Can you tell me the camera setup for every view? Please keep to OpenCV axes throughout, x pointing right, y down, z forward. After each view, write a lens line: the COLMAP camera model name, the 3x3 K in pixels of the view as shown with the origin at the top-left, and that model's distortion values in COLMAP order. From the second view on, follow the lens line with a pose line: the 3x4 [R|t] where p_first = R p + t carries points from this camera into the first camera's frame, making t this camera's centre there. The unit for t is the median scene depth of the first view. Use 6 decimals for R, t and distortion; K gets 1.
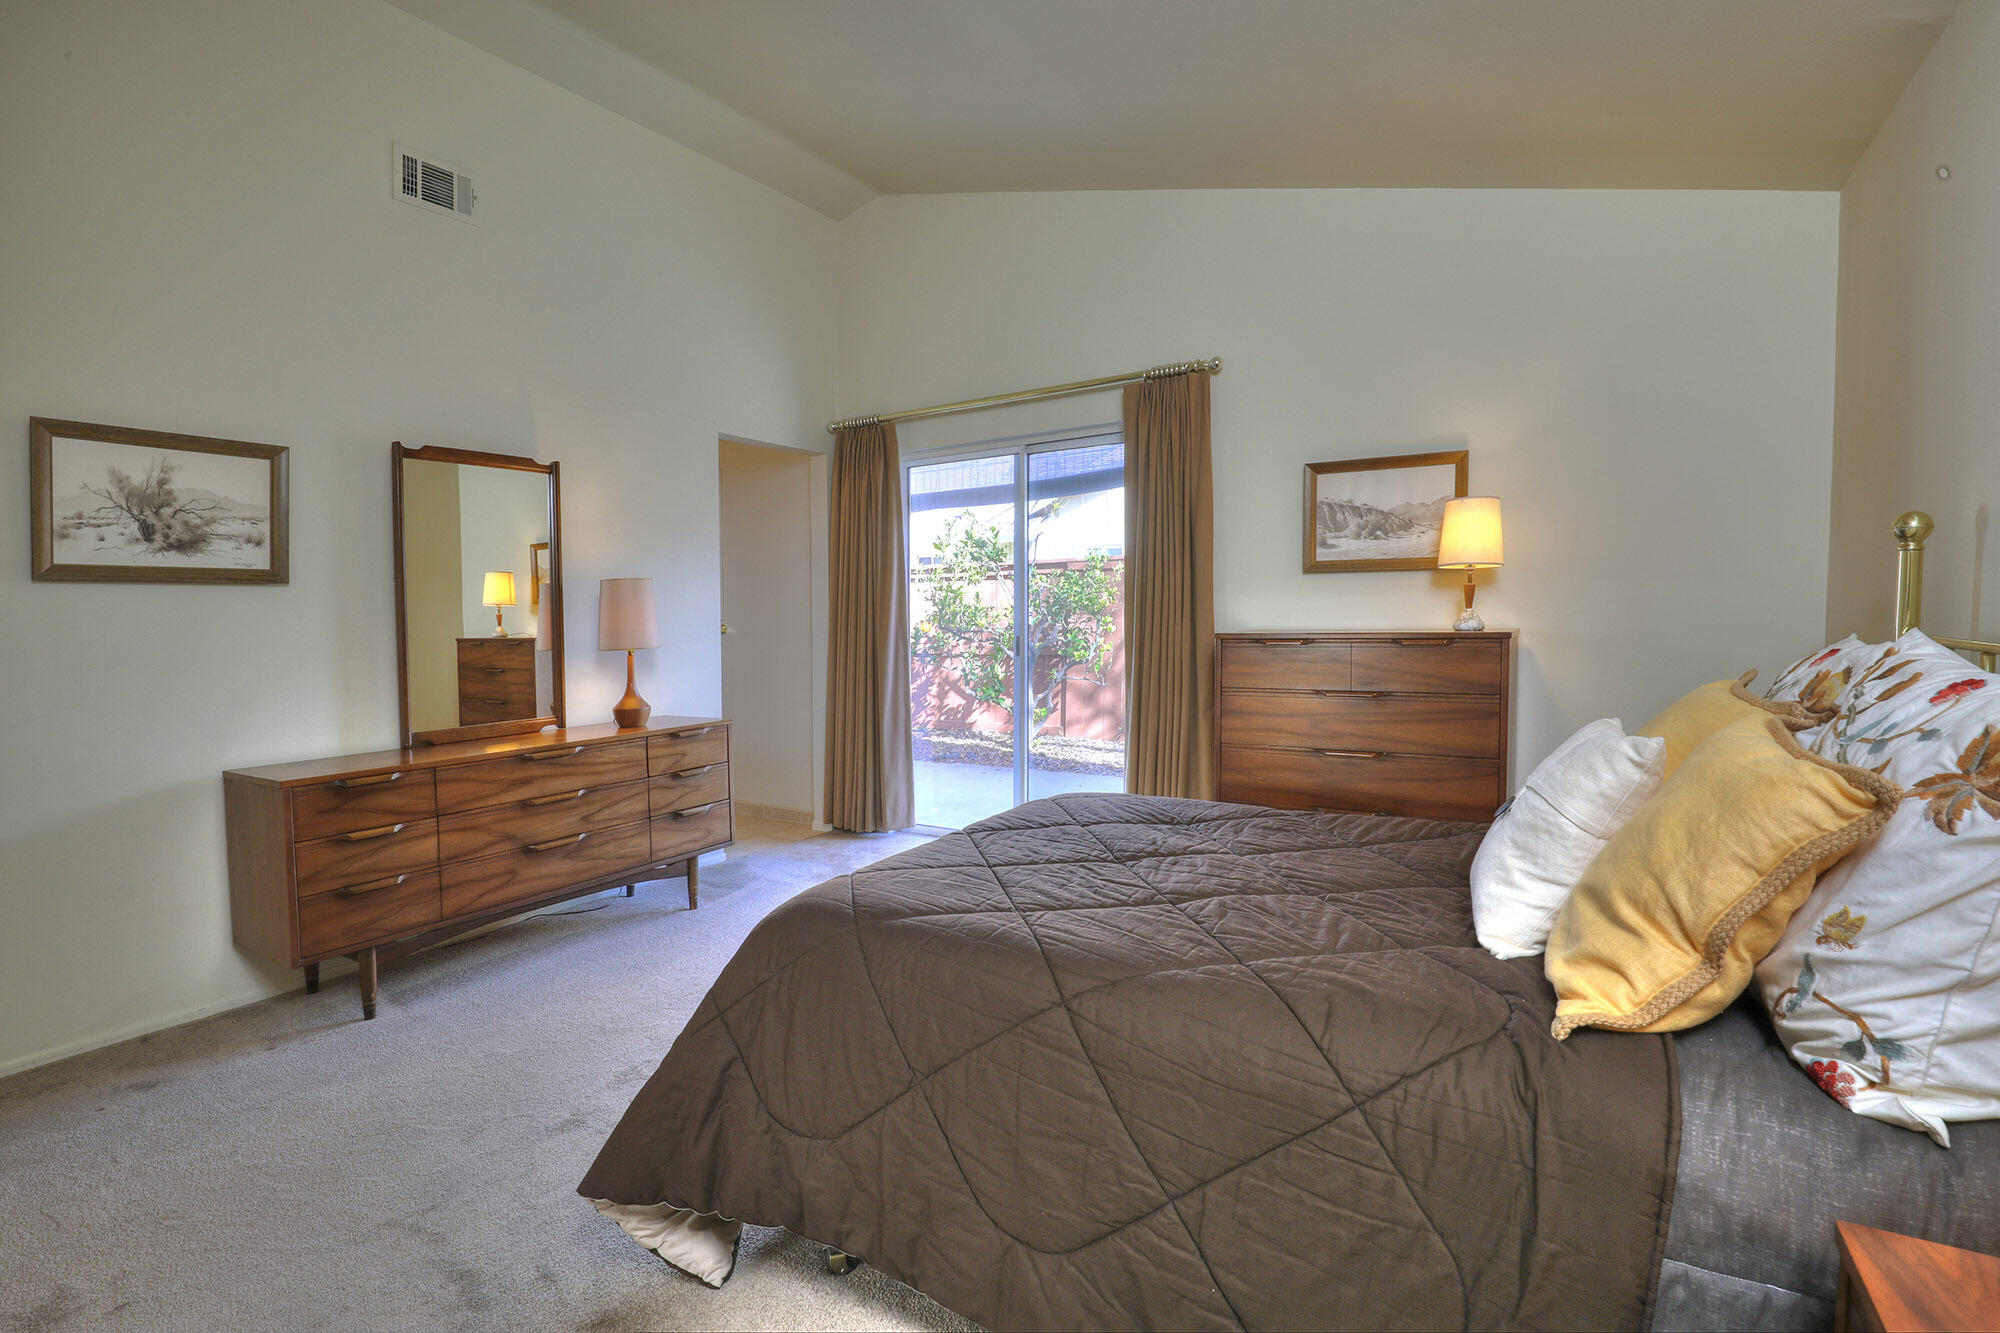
lens RADIAL K [[895.6, 0, 994.1], [0, 895.6, 650.2], [0, 0, 1]] dist [-0.034730, -0.000099]
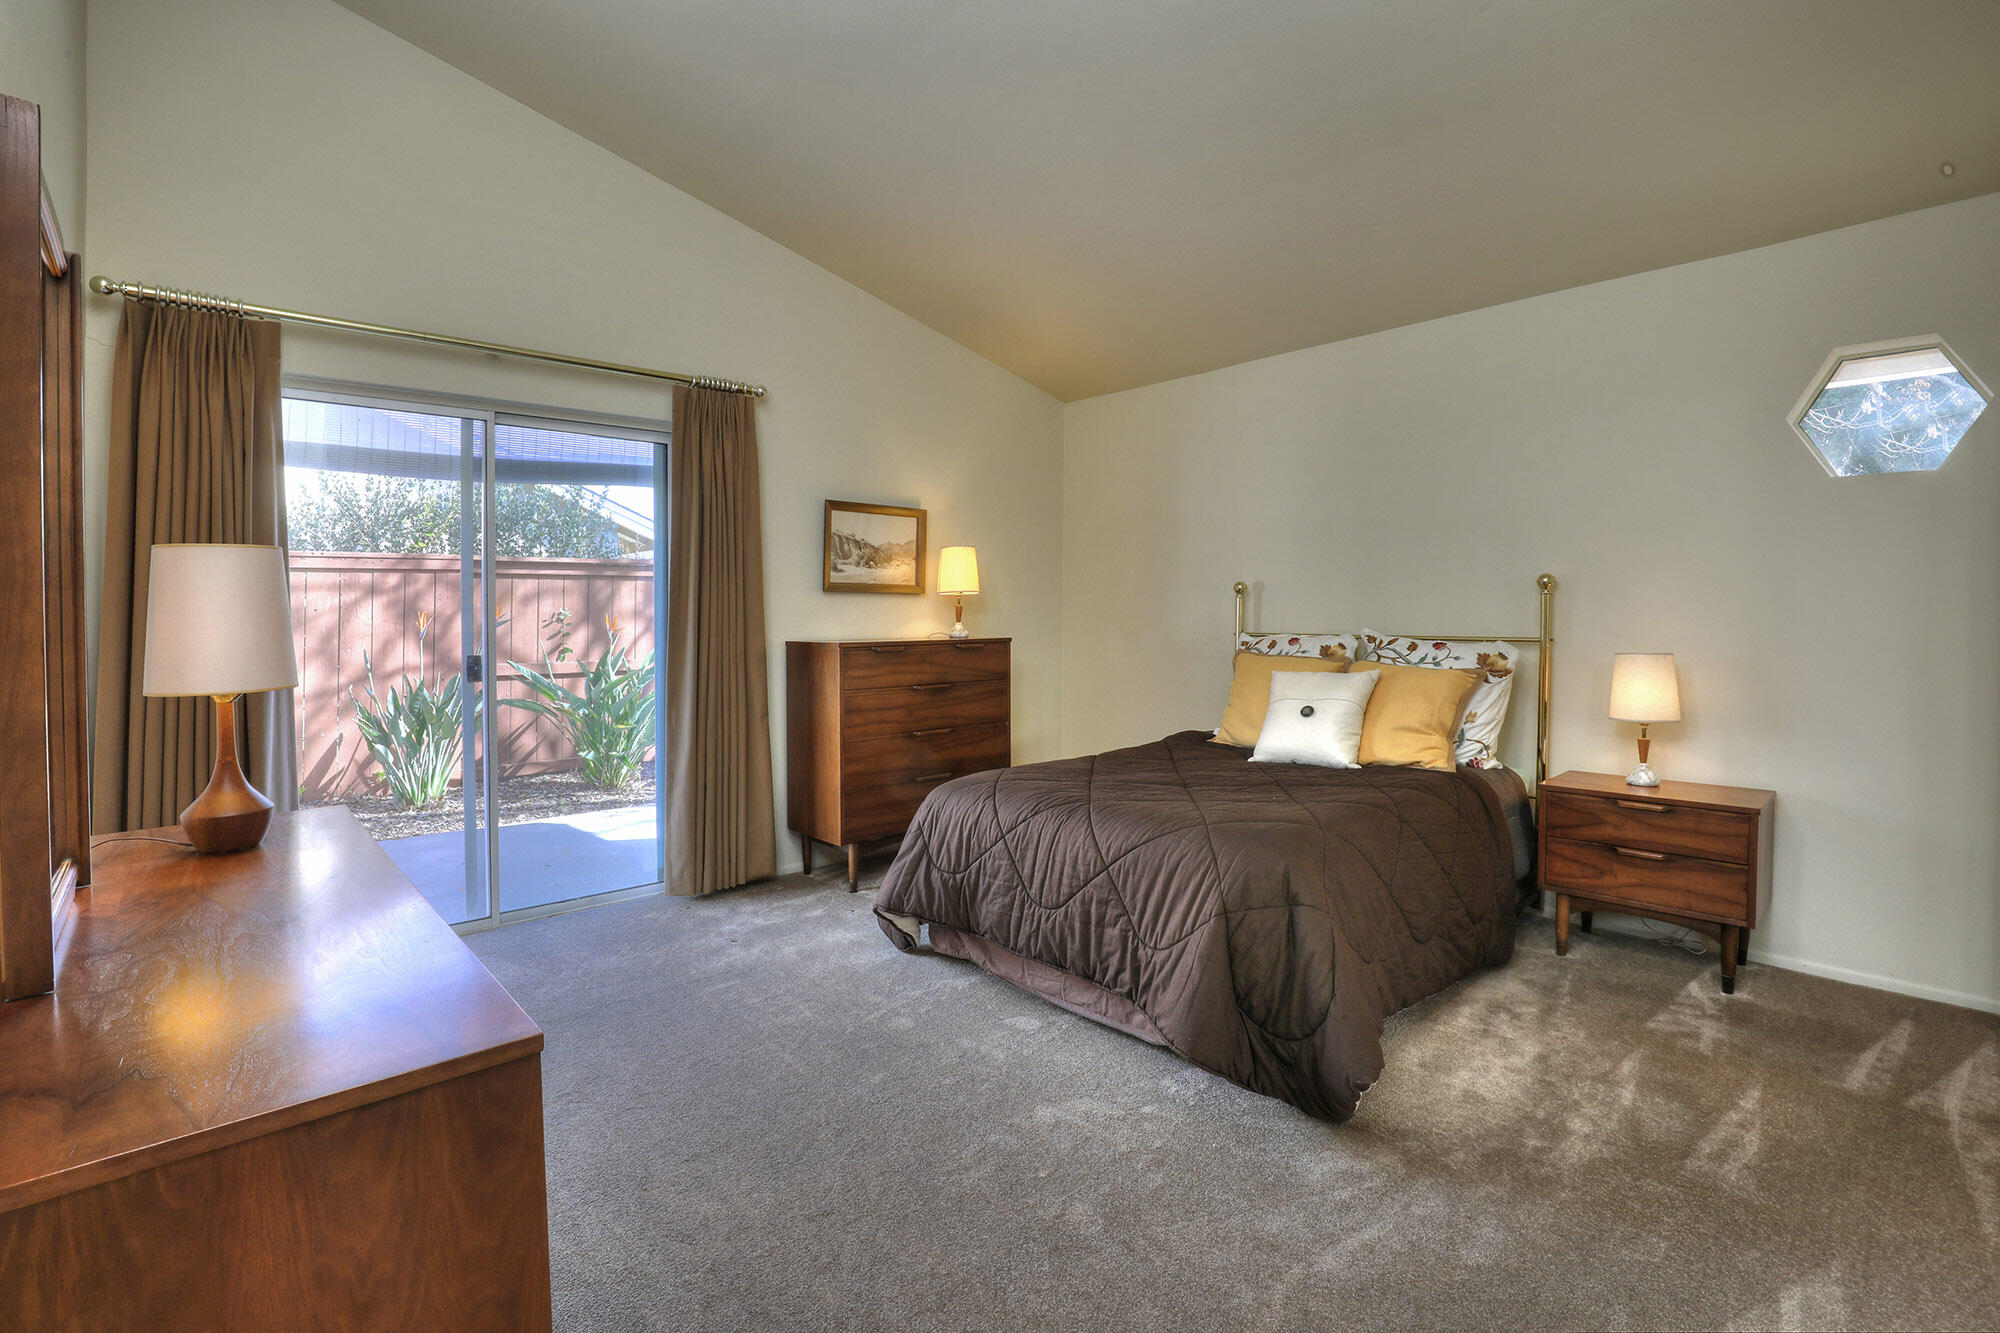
lens RADIAL K [[933.0, 0, 1000.5], [0, 933.0, 642.3], [0, 0, 1]] dist [0.000245, 0.000139]
pose [[0.276641, -0.019385, 0.960778, -0.777933], [0.042260, 0.999075, 0.007989, -0.020929], [-0.960044, 0.038393, 0.277204, 0.446258]]
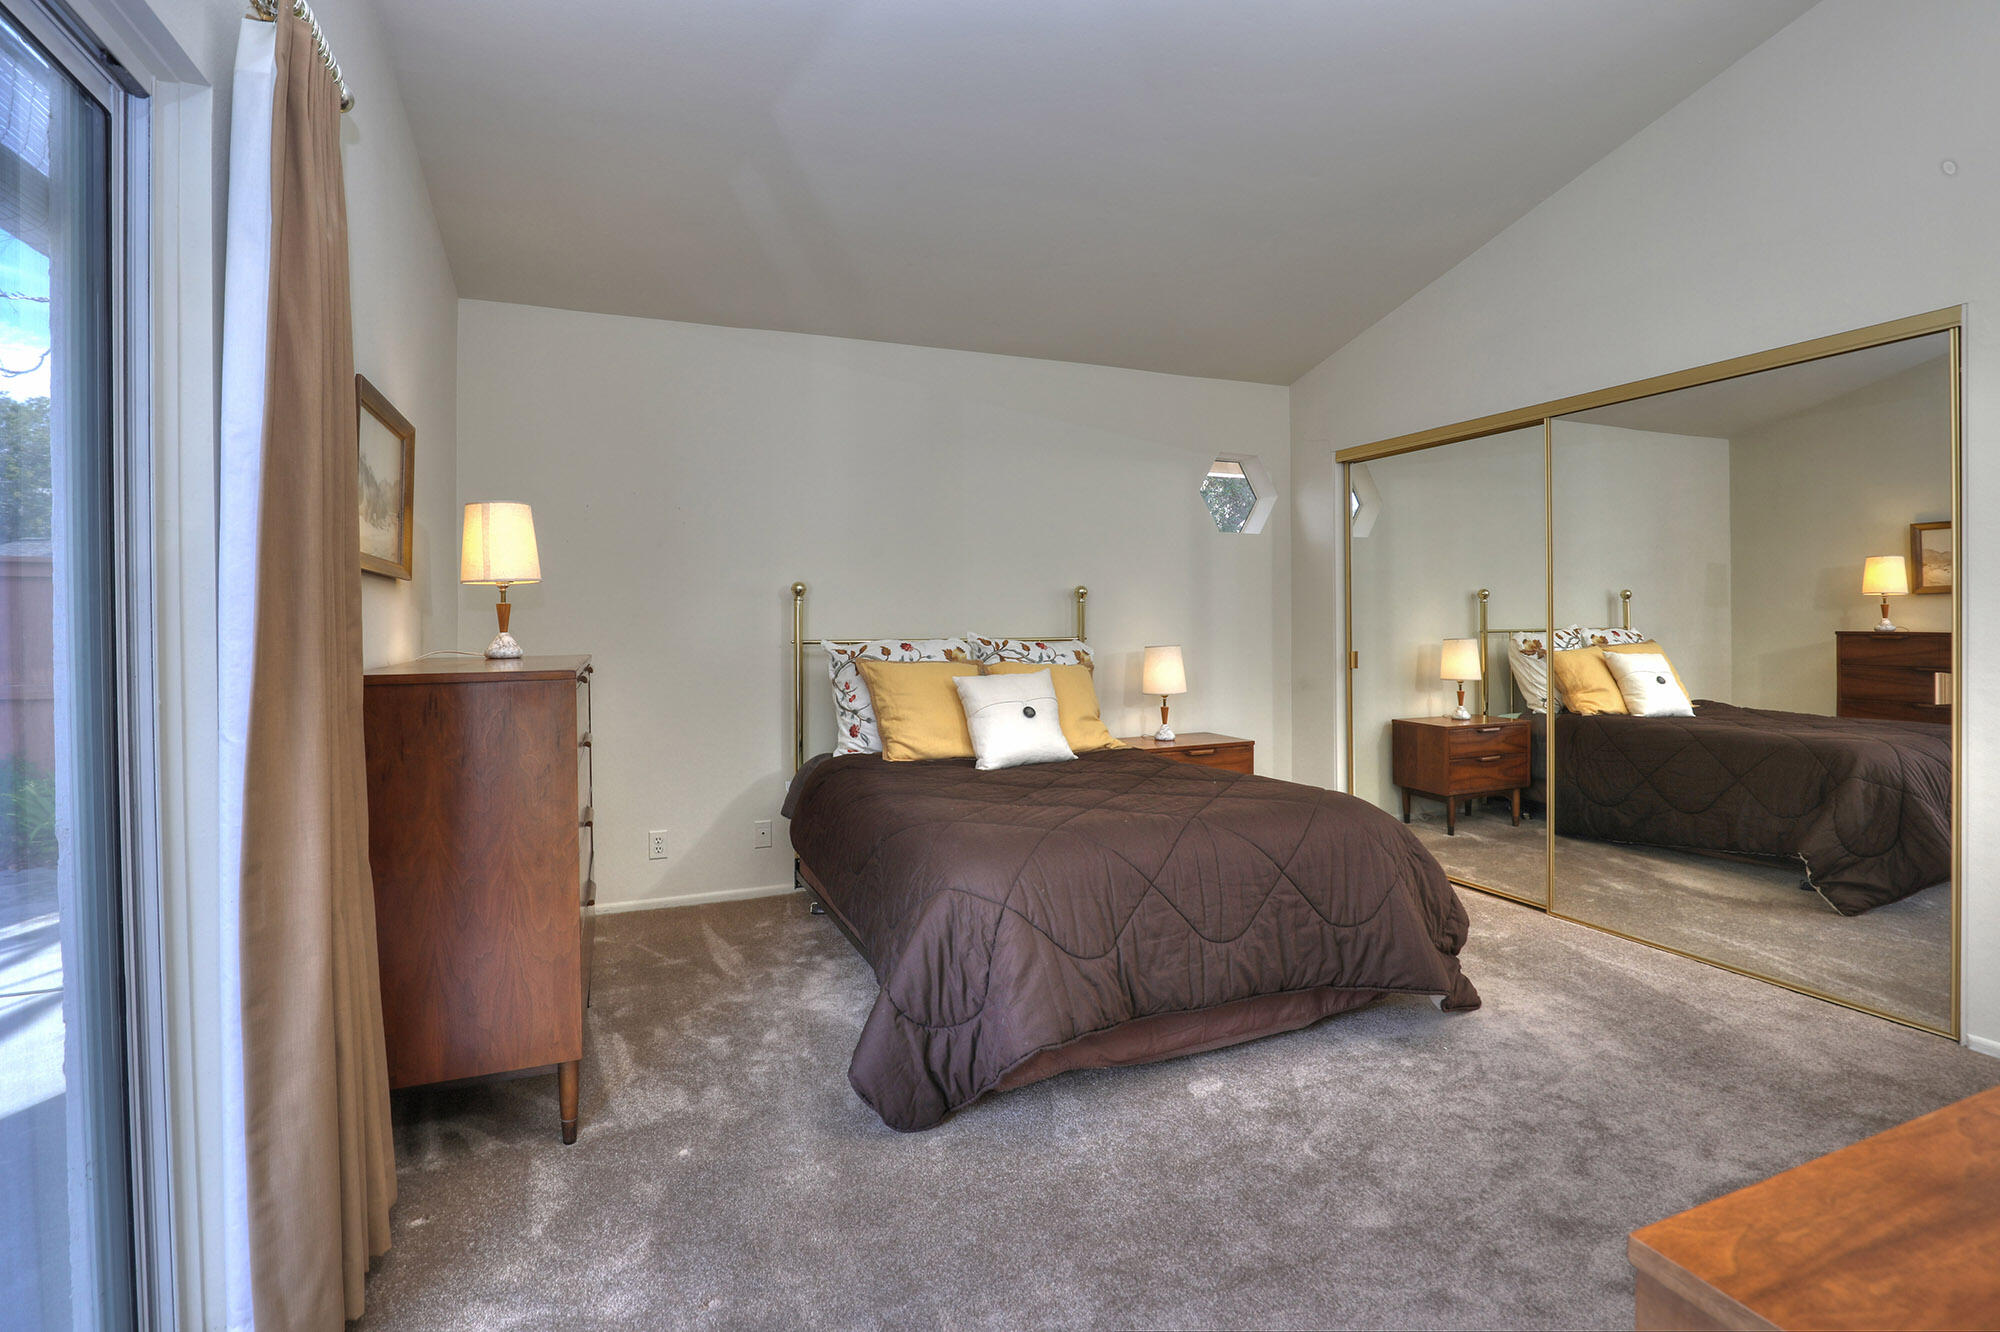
lens RADIAL K [[933.0, 0, 1000.5], [0, 933.0, 641.8], [0, 0, 1]] dist [0.000245, 0.000139]
pose [[-0.807084, -0.000921, 0.590436, -0.319213], [0.037607, 0.997888, 0.052963, -0.058488], [-0.589238, 0.064950, -0.805344, 1.251109]]
